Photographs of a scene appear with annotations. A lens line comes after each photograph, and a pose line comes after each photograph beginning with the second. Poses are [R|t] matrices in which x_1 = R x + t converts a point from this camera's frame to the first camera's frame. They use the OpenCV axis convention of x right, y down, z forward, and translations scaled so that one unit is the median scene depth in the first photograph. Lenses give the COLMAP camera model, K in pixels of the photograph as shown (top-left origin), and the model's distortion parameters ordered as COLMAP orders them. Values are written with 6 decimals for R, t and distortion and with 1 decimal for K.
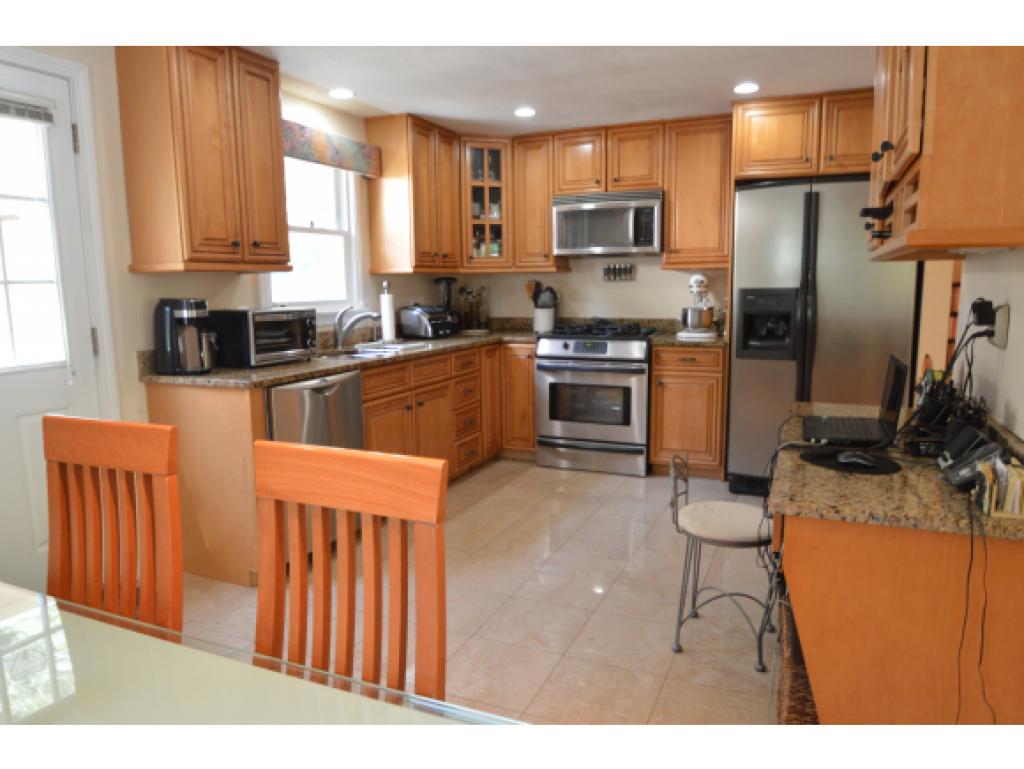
lens RADIAL K [[704.9, 0, 512.0], [0, 704.9, 384.5], [0, 0, 1]] dist [-0.059505, 0.000648]
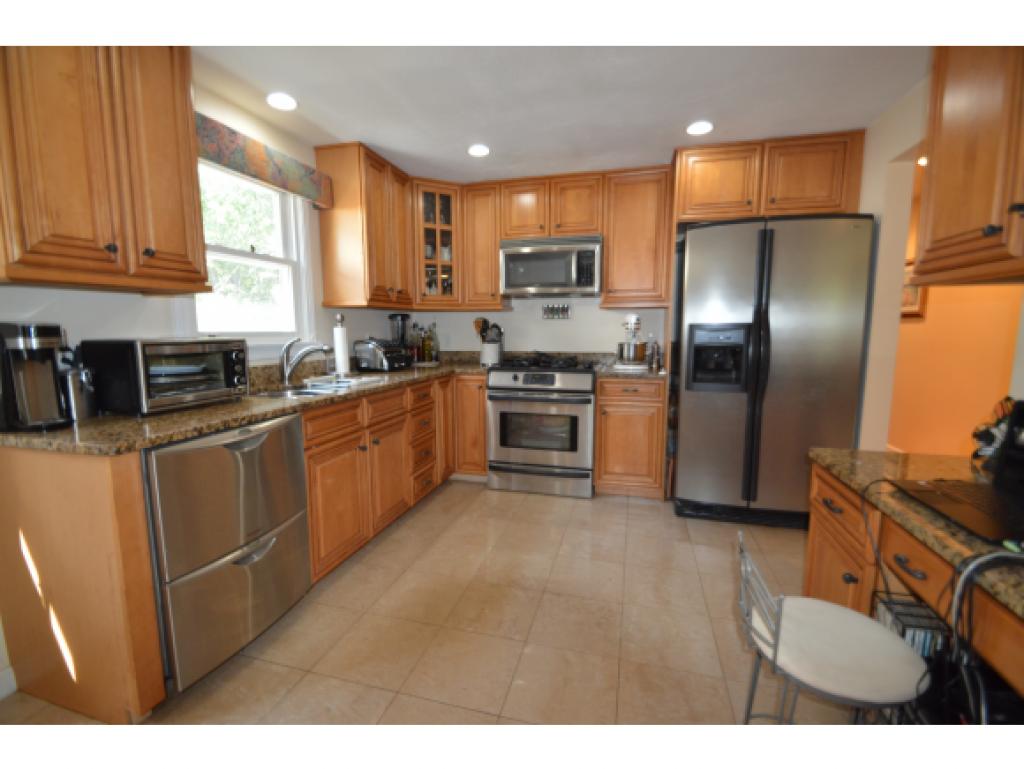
lens RADIAL K [[465.4, 0, 512.0], [0, 465.4, 384.5], [0, 0, 1]] dist [0.000073, -0.000199]
pose [[0.988217, -0.007702, 0.152863, -0.039472], [0.011330, 0.999674, -0.022881, -0.029837], [-0.152636, 0.024344, 0.987983, 0.316222]]
